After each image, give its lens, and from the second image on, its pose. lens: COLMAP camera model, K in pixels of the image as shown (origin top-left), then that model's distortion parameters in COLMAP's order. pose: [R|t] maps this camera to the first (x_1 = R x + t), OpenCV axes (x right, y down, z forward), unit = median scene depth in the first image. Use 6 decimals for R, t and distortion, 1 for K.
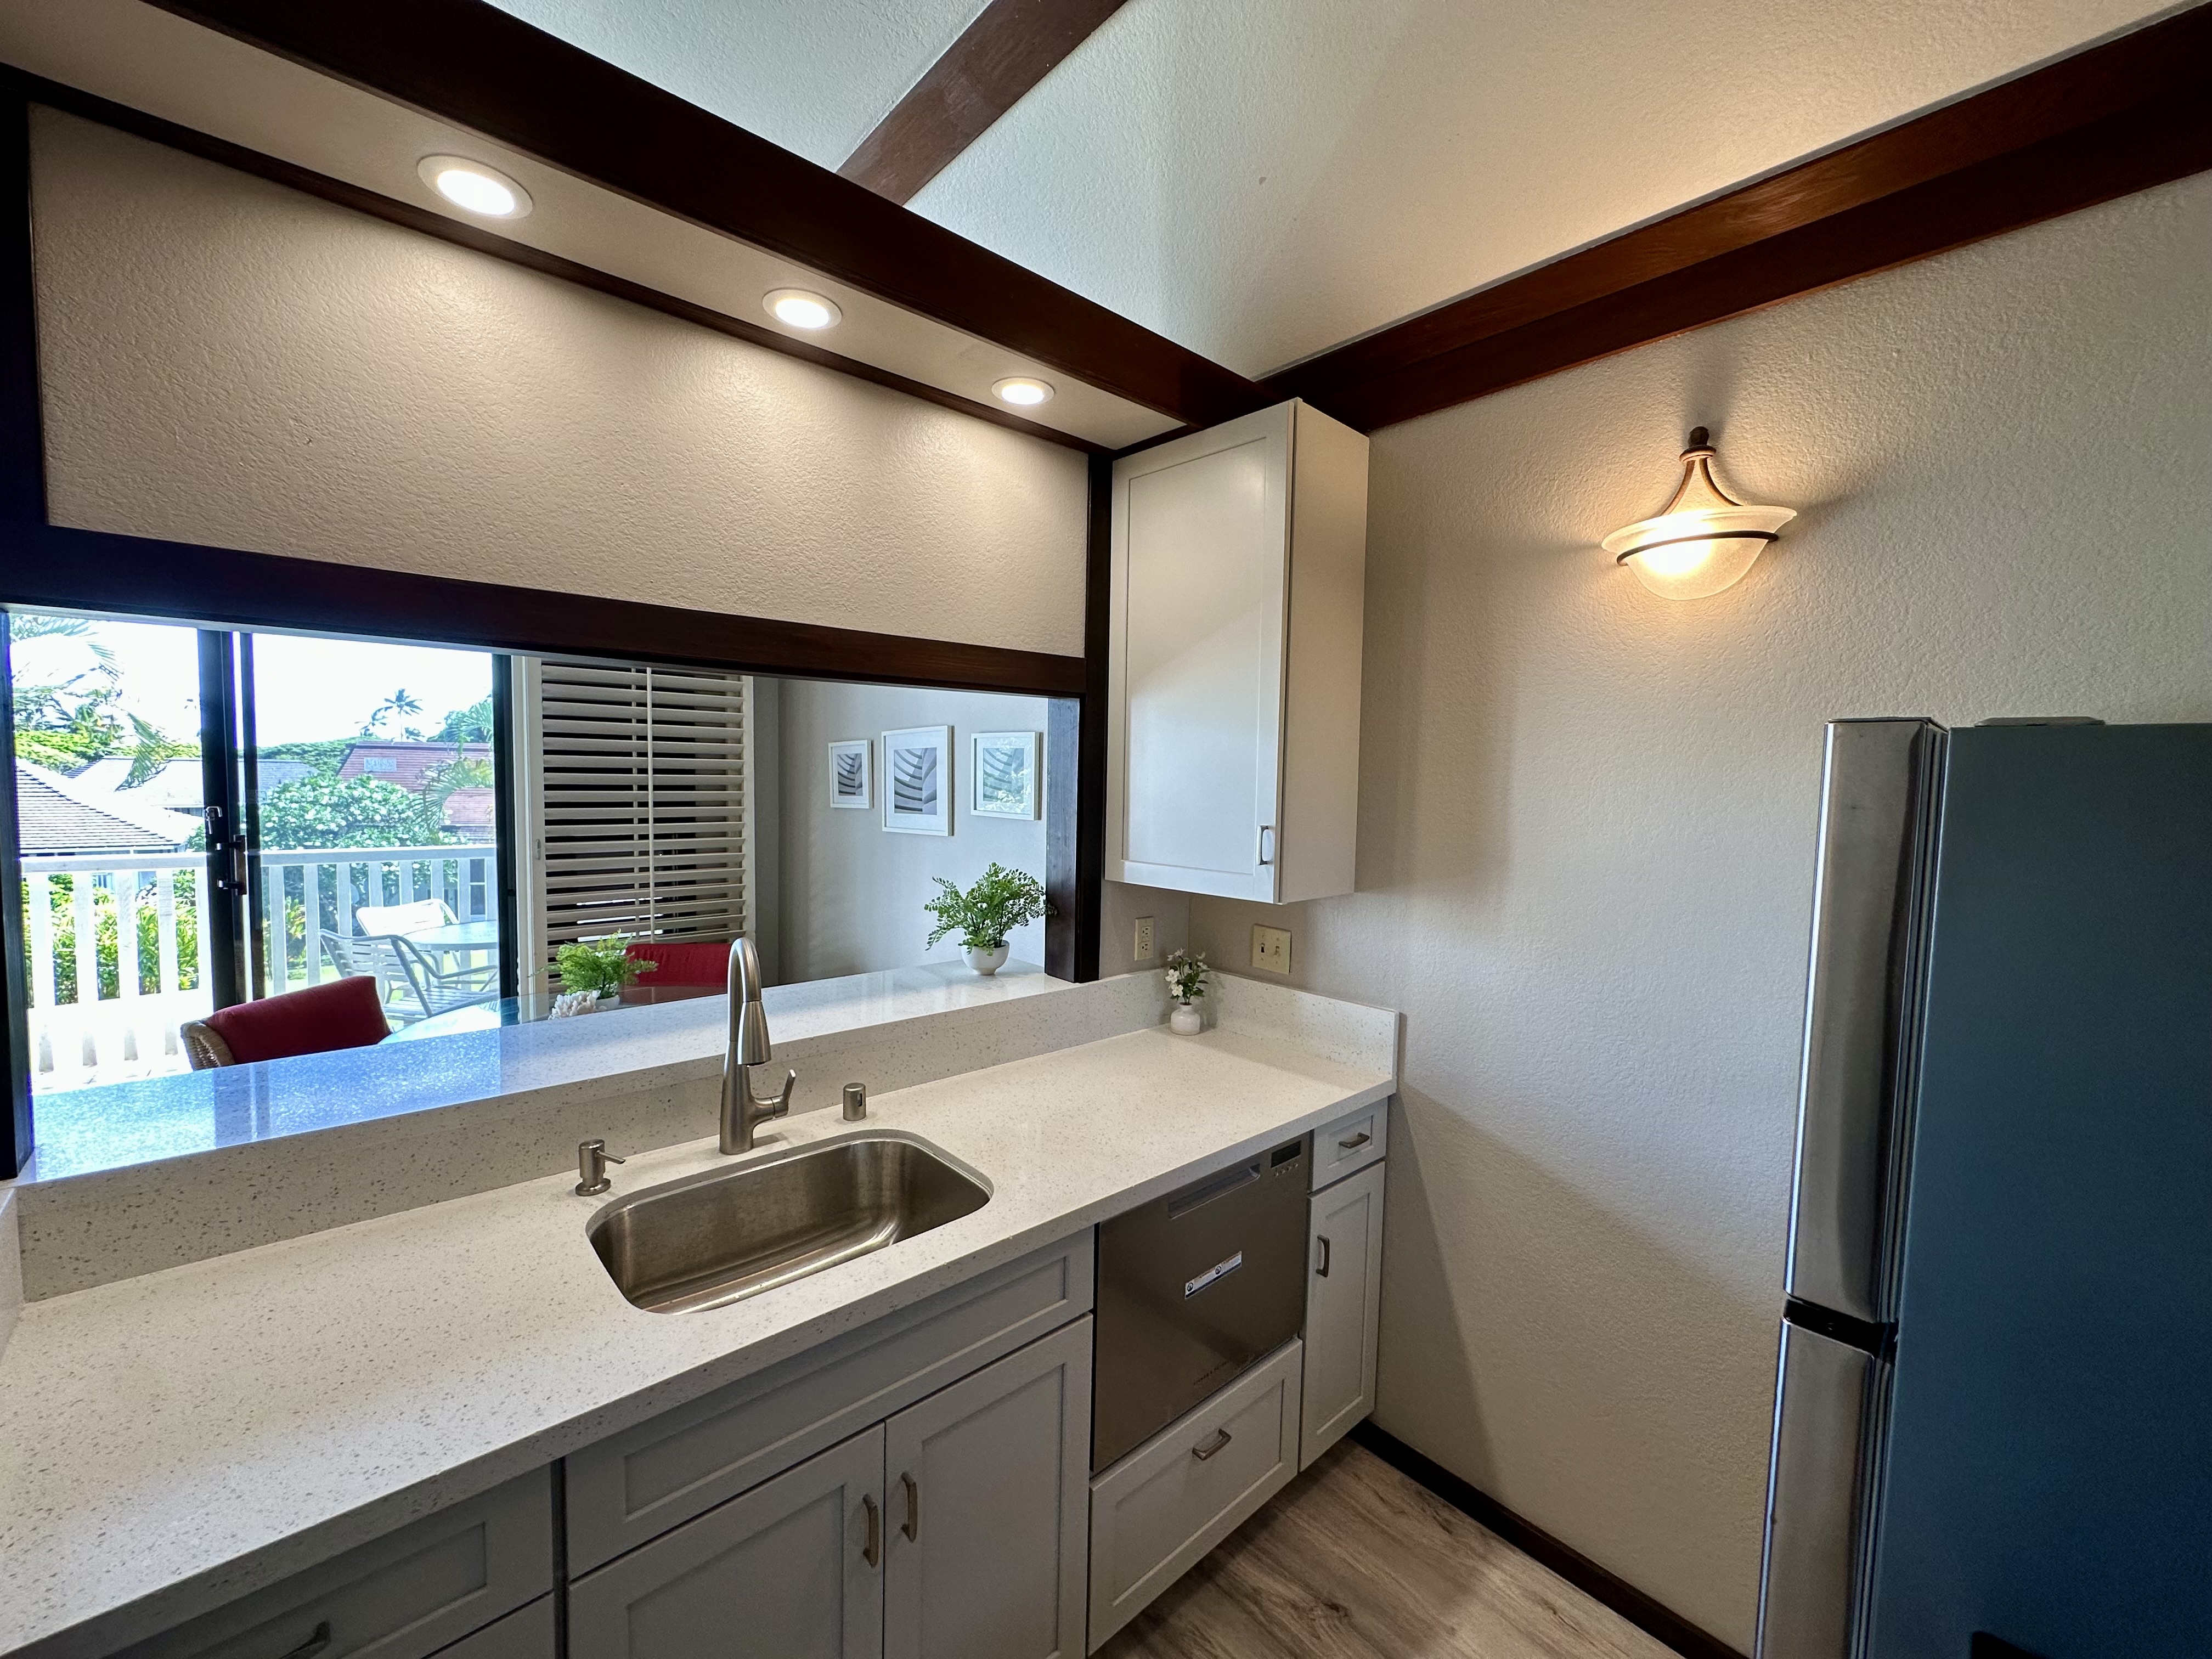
lens RADIAL K [[892.6, 0, 1121.0], [0, 892.6, 821.0], [0, 0, 1]] dist [-0.000411, -0.000705]
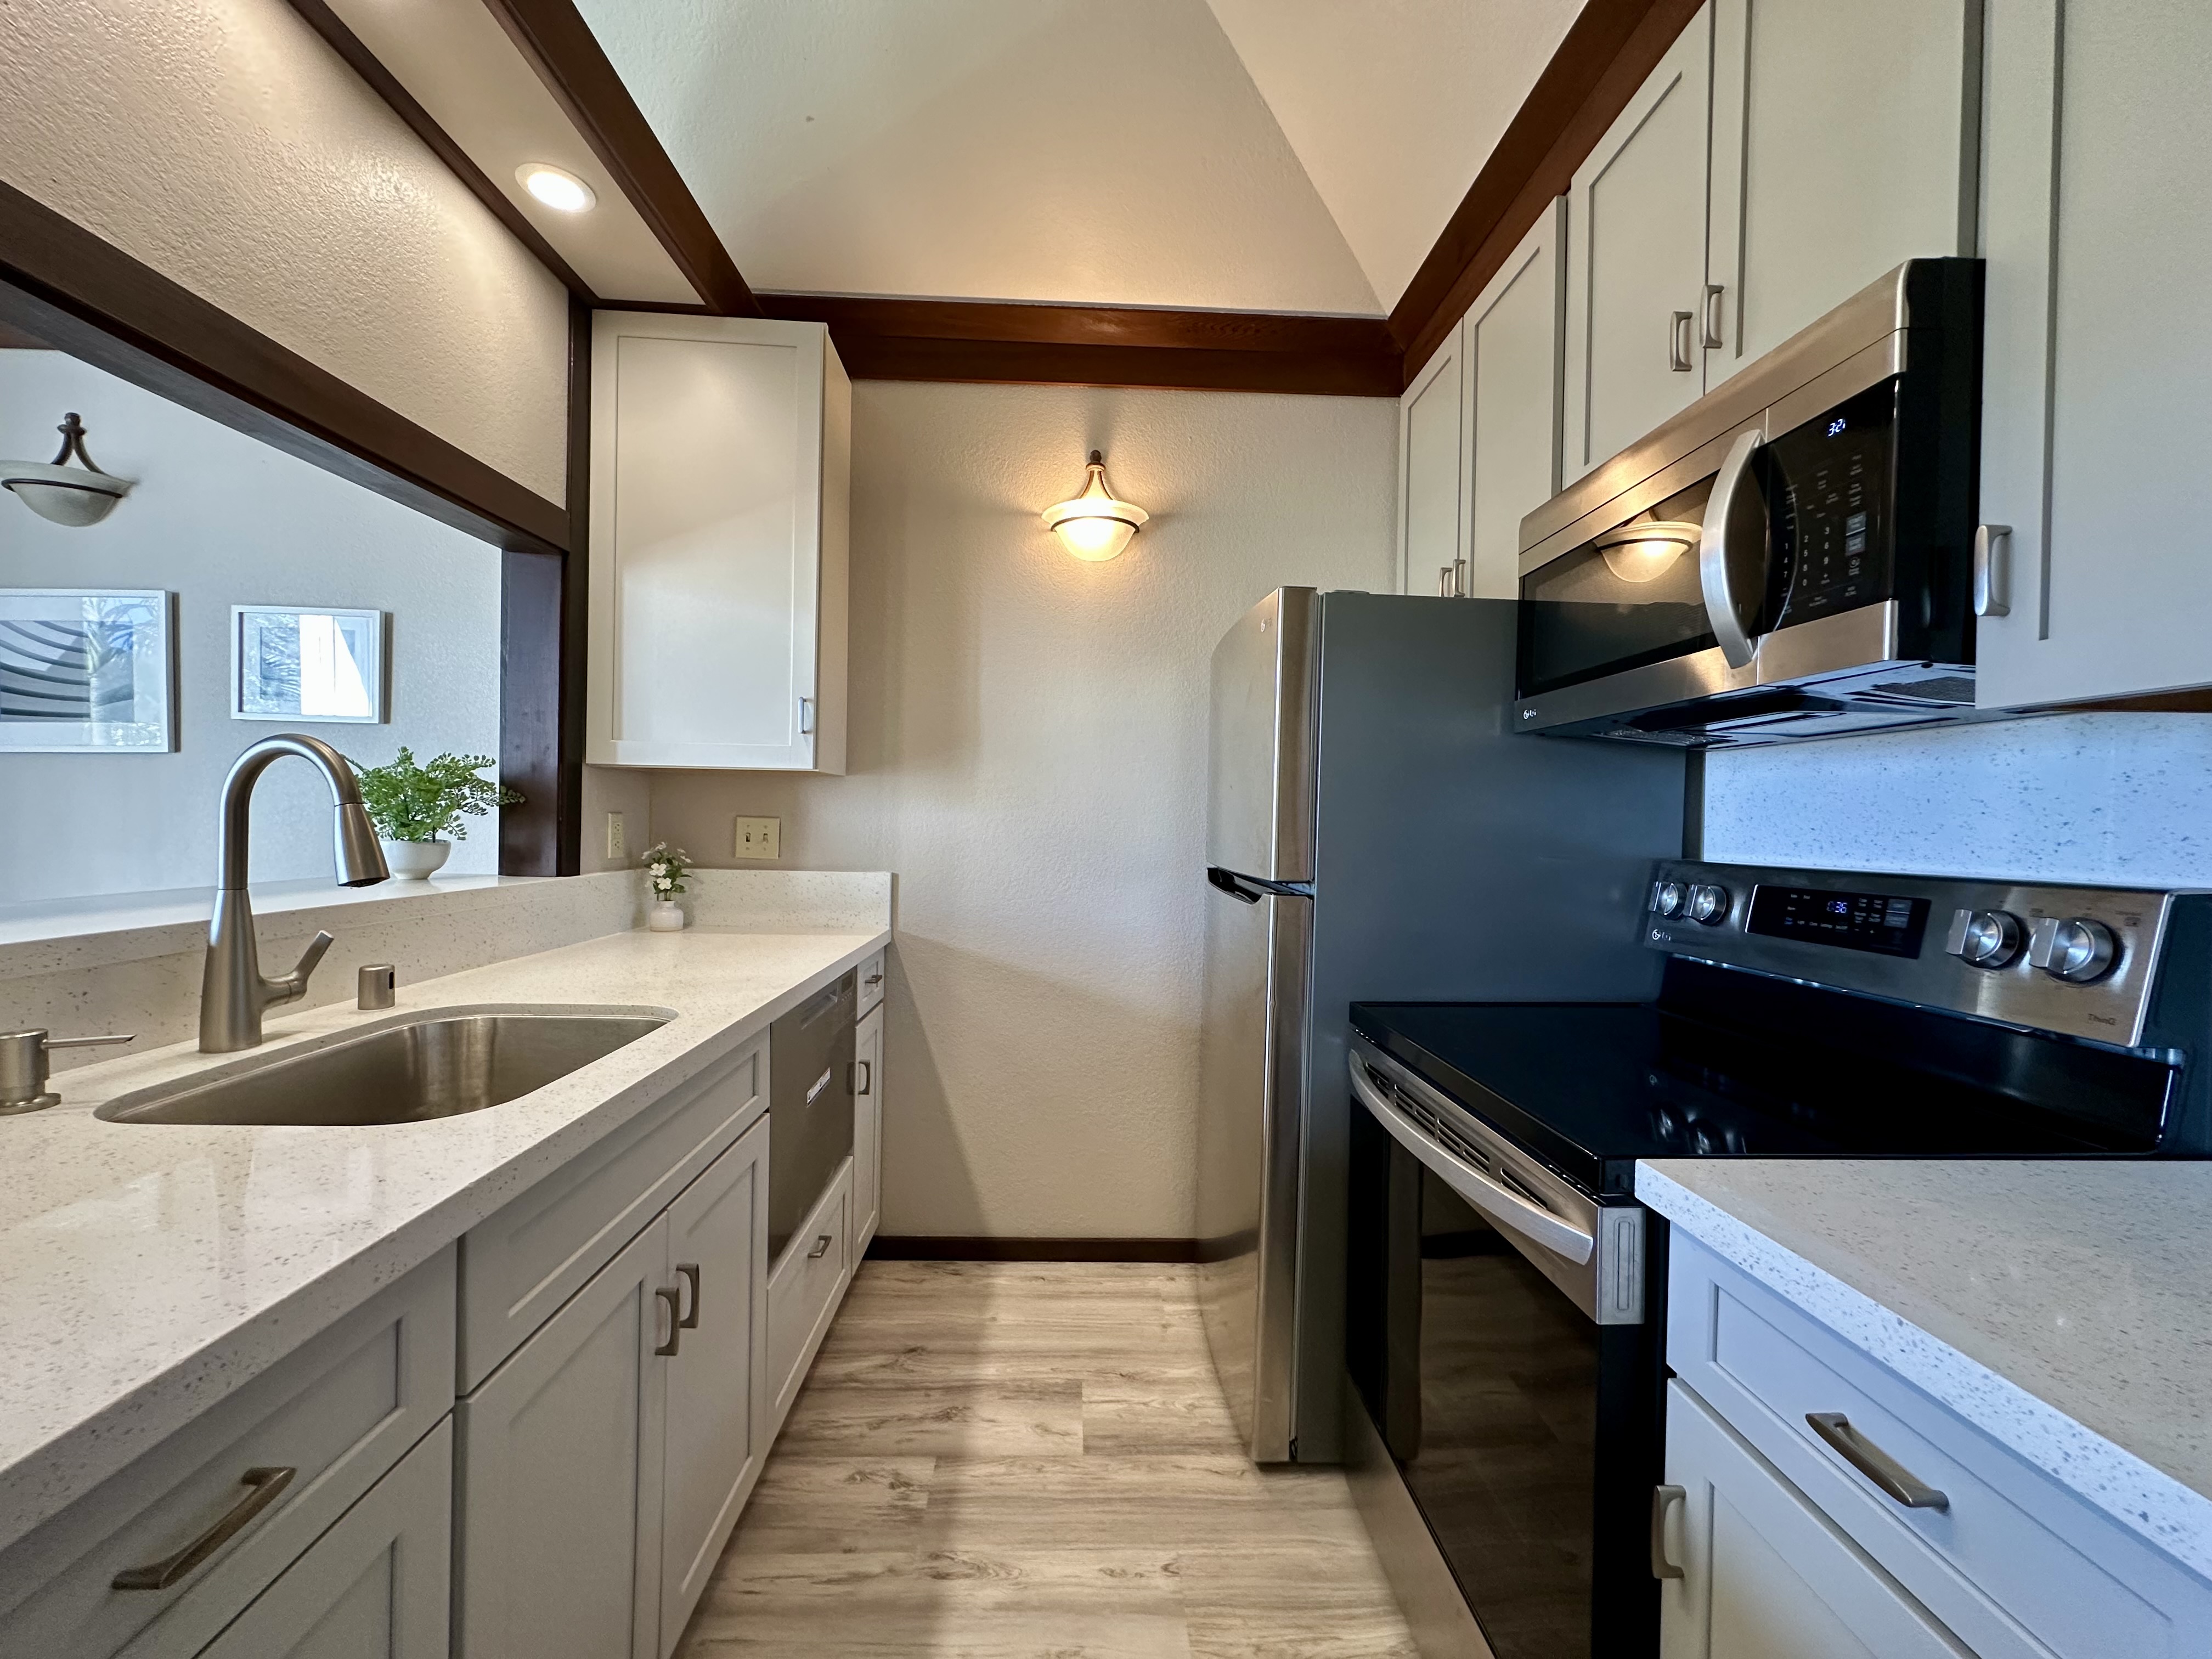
lens RADIAL K [[892.6, 0, 1113.0], [0, 892.6, 830.8], [0, 0, 1]] dist [-0.000411, -0.000705]
pose [[0.637591, -0.016271, 0.770203, -0.446450], [0.039963, 0.999129, -0.011975, 0.198070], [-0.769338, 0.038415, 0.637686, 0.012576]]
